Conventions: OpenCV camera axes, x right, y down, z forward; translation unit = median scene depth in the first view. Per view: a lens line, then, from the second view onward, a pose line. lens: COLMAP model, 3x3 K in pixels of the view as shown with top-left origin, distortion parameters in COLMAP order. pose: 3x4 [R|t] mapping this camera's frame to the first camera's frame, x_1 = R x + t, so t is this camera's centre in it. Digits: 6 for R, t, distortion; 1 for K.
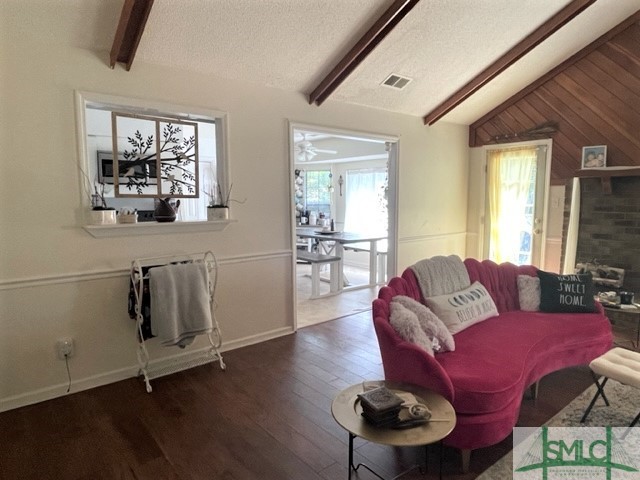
lens RADIAL K [[403.7, 0, 319.1], [0, 403.7, 236.5], [0, 0, 1]] dist [-0.009743, -0.003838]
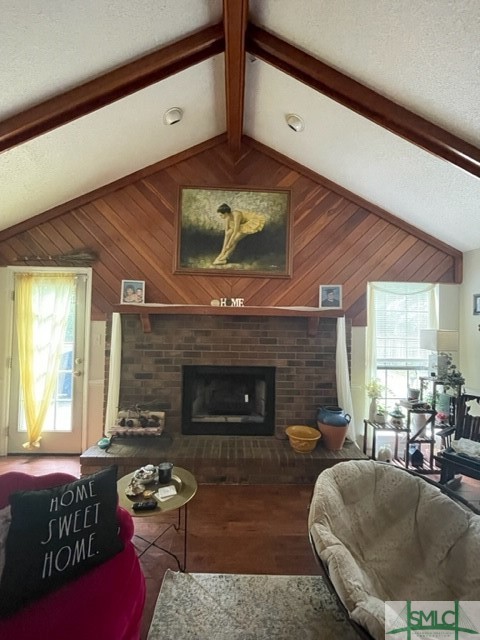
lens RADIAL K [[275.8, 0, 242.5], [0, 275.8, 319.1], [0, 0, 1]] dist [-0.005260, -0.000322]
pose [[0.617708, 0.024998, 0.786010, 0.318675], [0.060749, 0.994991, -0.079386, -0.063984], [-0.784058, 0.096786, 0.613096, 0.387477]]
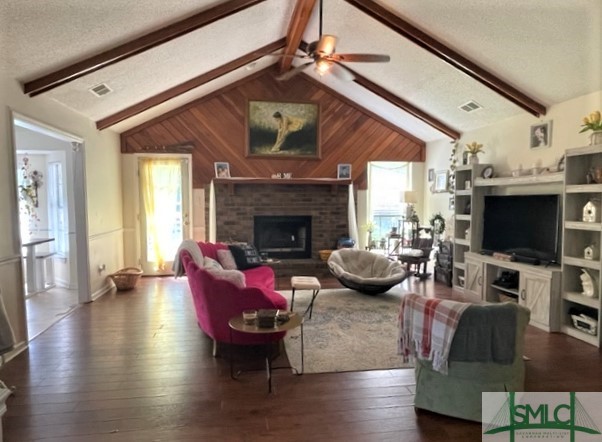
lens RADIAL K [[389.3, 0, 301.1], [0, 389.3, 219.4], [0, 0, 1]] dist [0.057067, 0.000618]
pose [[0.518877, -0.048042, 0.853498, -0.376179], [0.086936, 0.996209, 0.003223, 0.003731], [-0.850417, 0.072527, 0.521087, 0.014656]]
